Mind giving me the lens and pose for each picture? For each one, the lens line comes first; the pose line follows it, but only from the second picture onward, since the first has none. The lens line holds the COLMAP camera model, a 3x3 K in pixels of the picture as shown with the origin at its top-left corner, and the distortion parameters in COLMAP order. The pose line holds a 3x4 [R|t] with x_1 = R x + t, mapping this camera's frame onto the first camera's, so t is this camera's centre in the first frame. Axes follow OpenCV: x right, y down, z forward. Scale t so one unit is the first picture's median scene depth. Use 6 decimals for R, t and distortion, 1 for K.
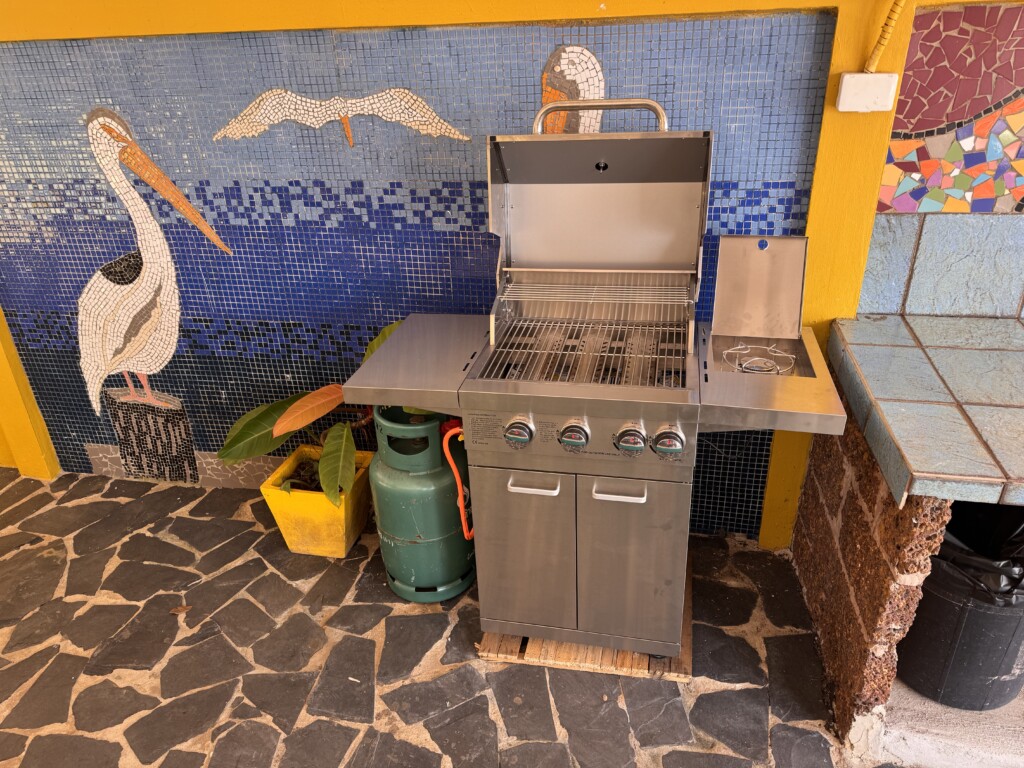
lens RADIAL K [[706.5, 0, 540.0], [0, 706.5, 391.4], [0, 0, 1]] dist [0.079342, -0.078917]
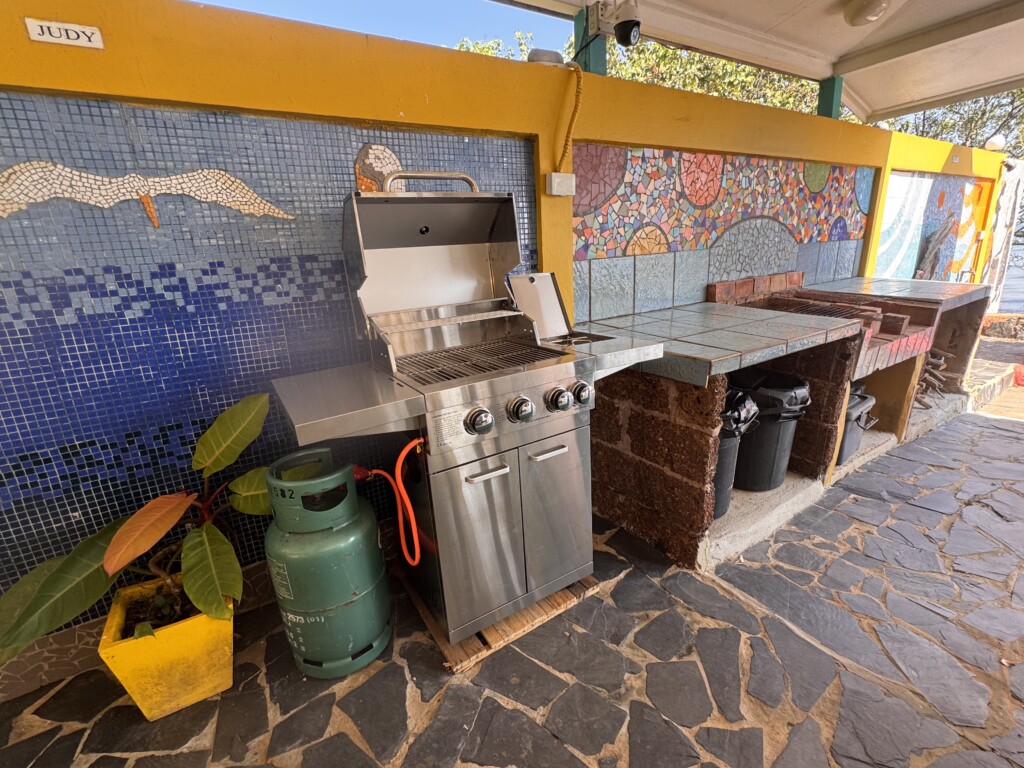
lens RADIAL K [[464.4, 0, 510.3], [0, 464.4, 390.0], [0, 0, 1]] dist [-0.001791, 0.001802]
pose [[0.730907, -0.206542, 0.650474, -0.362510], [0.342017, 0.935637, -0.087220, 0.073164], [-0.590593, 0.286223, 0.754504, 0.317416]]
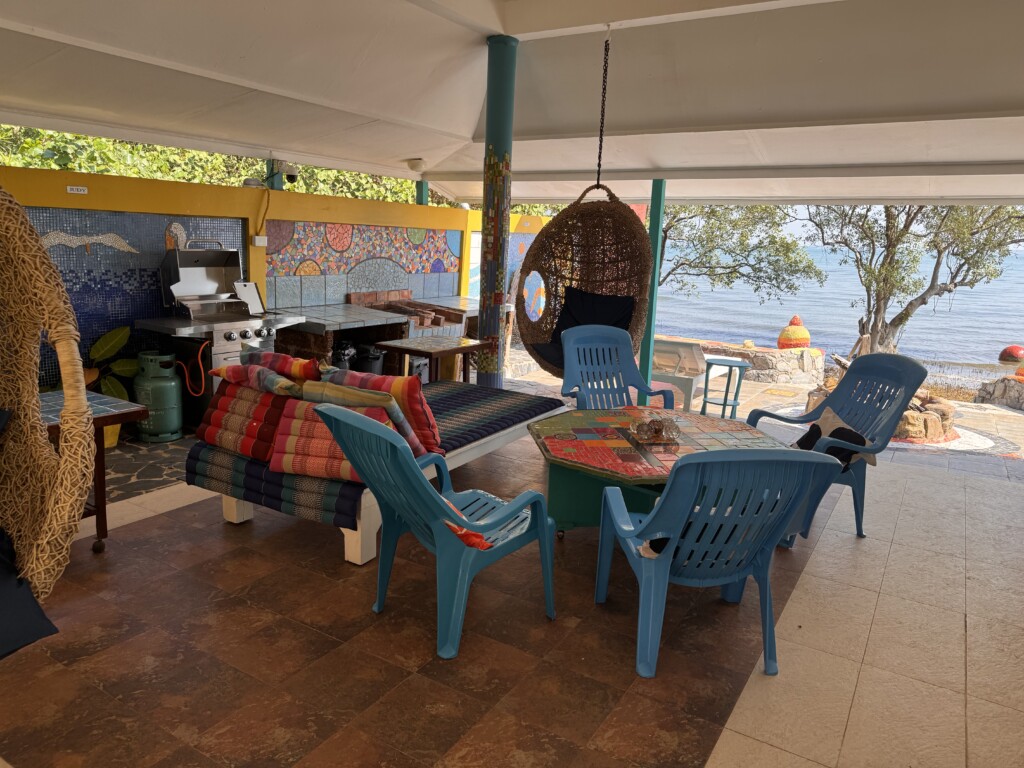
lens RADIAL K [[723.1, 0, 512.0], [0, 723.1, 384.0], [0, 0, 1]] dist [0.074188, -0.097925]
pose [[0.357748, -0.142308, 0.922911, -2.032162], [0.368824, 0.929499, 0.000356, 0.556227], [-0.857896, 0.340265, 0.385013, -0.965161]]
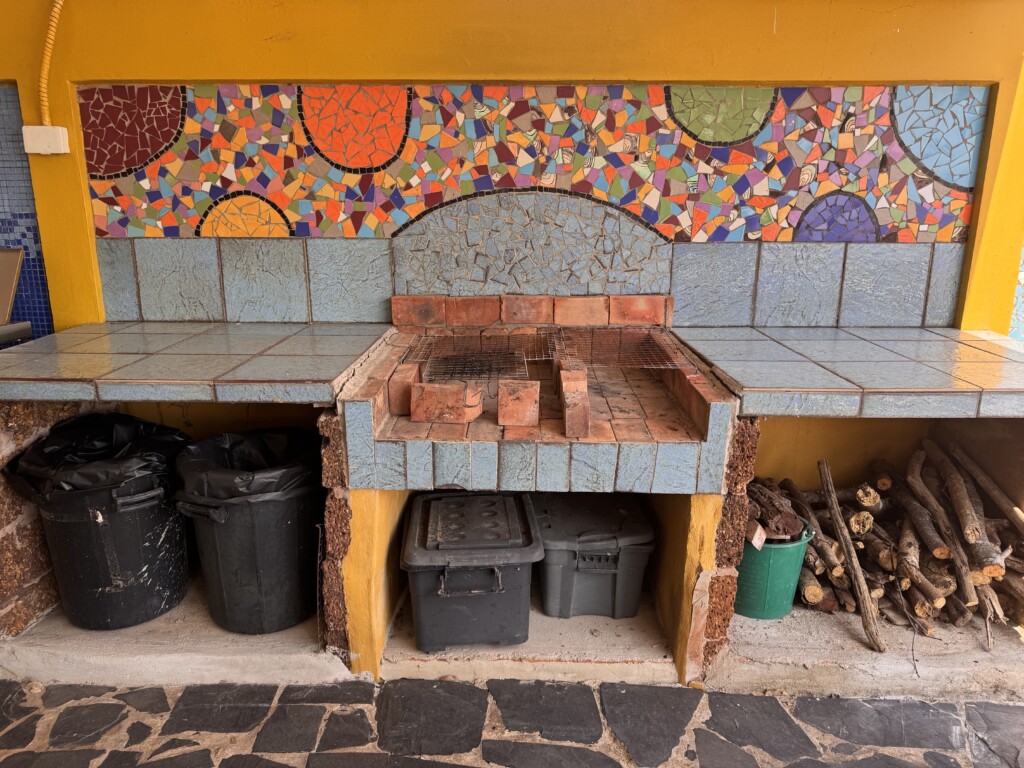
lens RADIAL K [[723.1, 0, 512.0], [0, 723.1, 384.0], [0, 0, 1]] dist [0.074188, -0.097925]
pose [[0.986444, -0.004741, 0.164027, 0.882949], [0.043673, 0.971116, -0.234577, 0.303967], [-0.158177, 0.238561, 0.958159, -0.260275]]
